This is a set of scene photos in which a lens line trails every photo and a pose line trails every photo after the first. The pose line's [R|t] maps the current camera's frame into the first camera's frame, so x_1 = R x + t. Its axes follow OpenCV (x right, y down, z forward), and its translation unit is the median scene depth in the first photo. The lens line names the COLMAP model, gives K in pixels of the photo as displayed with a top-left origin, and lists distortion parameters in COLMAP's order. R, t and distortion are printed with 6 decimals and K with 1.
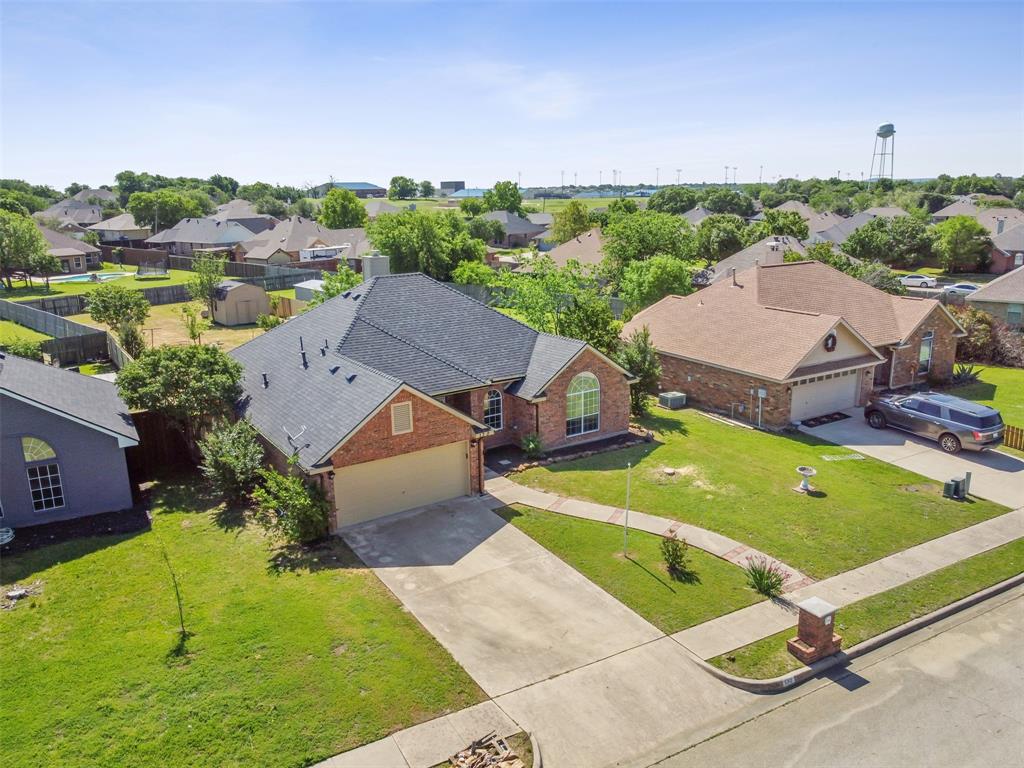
lens RADIAL K [[774.4, 0, 517.4], [0, 774.4, 384.2], [0, 0, 1]] dist [0.003270, -0.000298]
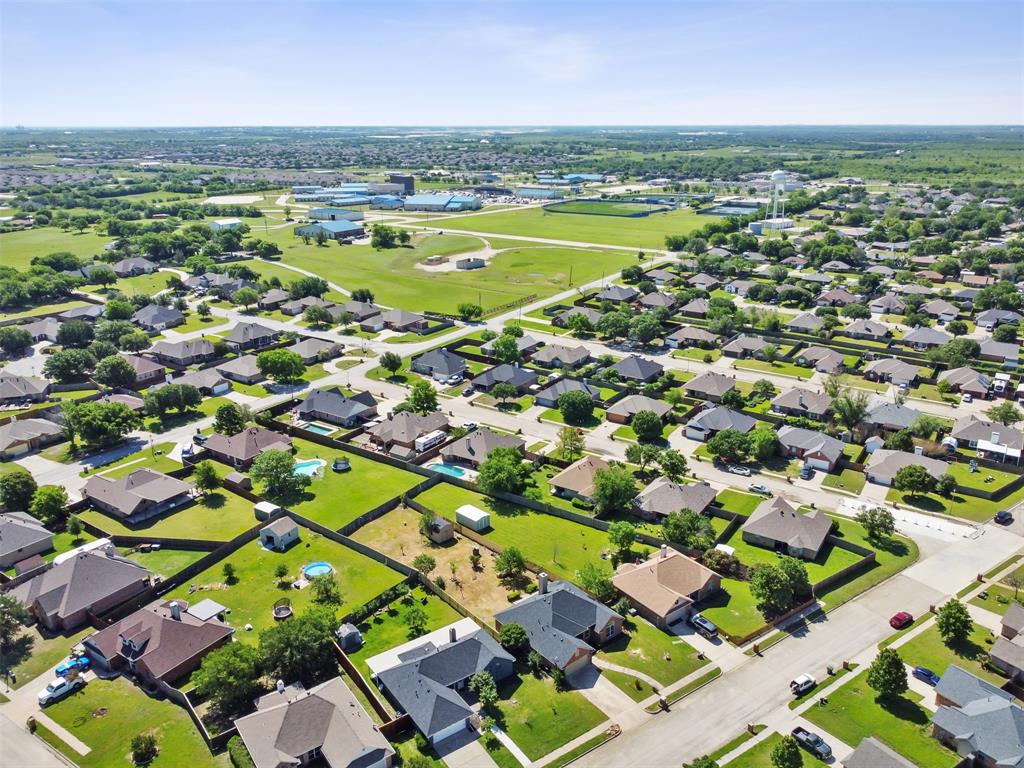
lens RADIAL K [[774.4, 0, 517.4], [0, 774.4, 384.2], [0, 0, 1]] dist [0.003270, -0.000298]
pose [[0.995587, -0.030966, 0.088586, -0.813390], [0.023775, 0.996422, 0.081107, -1.816986], [-0.090781, -0.078643, 0.992761, -3.189348]]
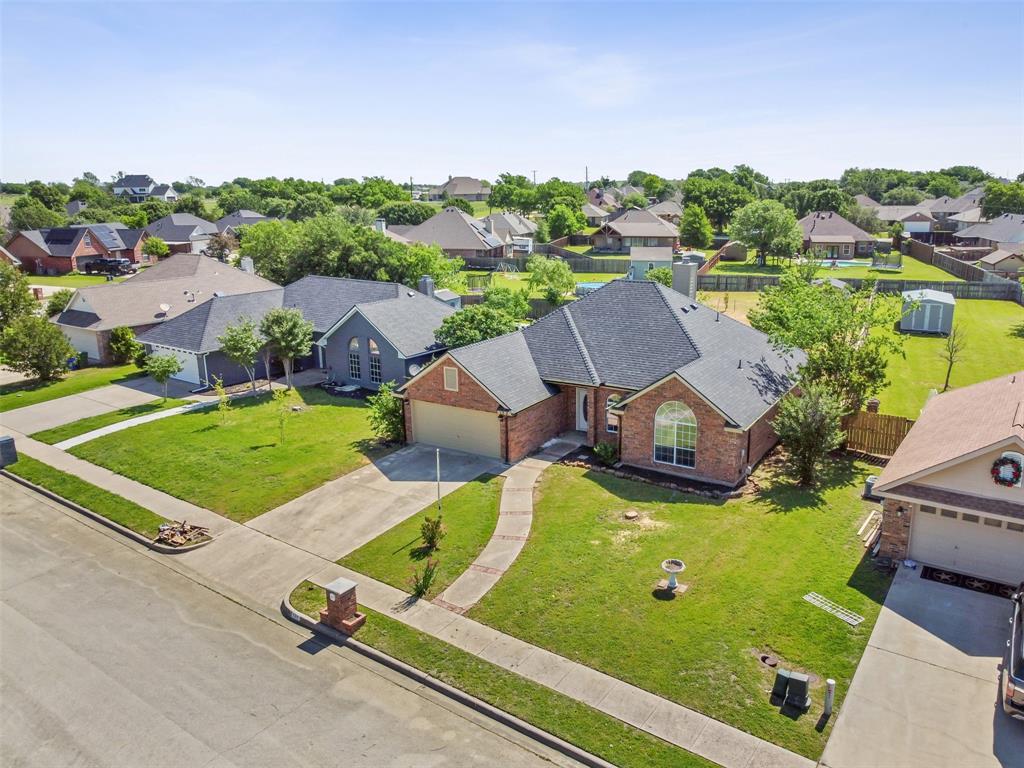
lens RADIAL K [[774.4, 0, 517.4], [0, 774.4, 384.2], [0, 0, 1]] dist [0.003270, -0.000298]
pose [[0.420355, 0.240859, -0.874807, 1.033538], [-0.223512, 0.961902, 0.157439, -0.177346], [0.879400, 0.129350, 0.458176, 0.470804]]
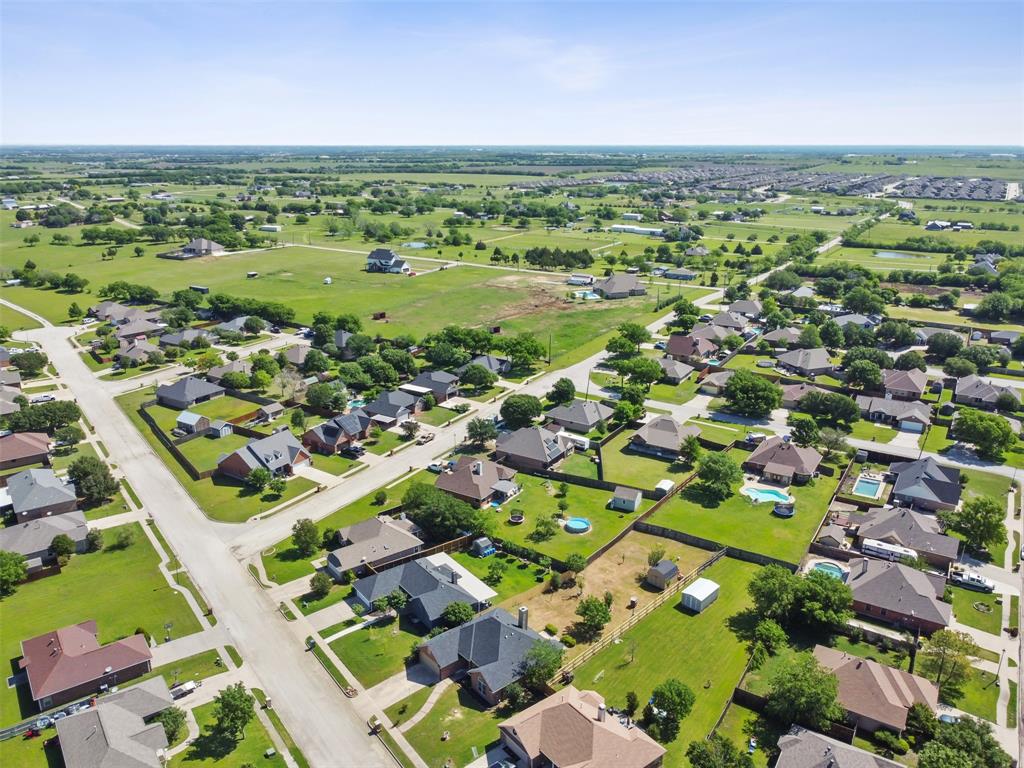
lens RADIAL K [[774.4, 0, 517.4], [0, 774.4, 384.2], [0, 0, 1]] dist [0.003270, -0.000298]
pose [[0.137928, 0.318442, -0.937854, 3.587138], [-0.267564, 0.923678, 0.274278, -2.711690], [0.953617, 0.213105, 0.212605, 0.176959]]
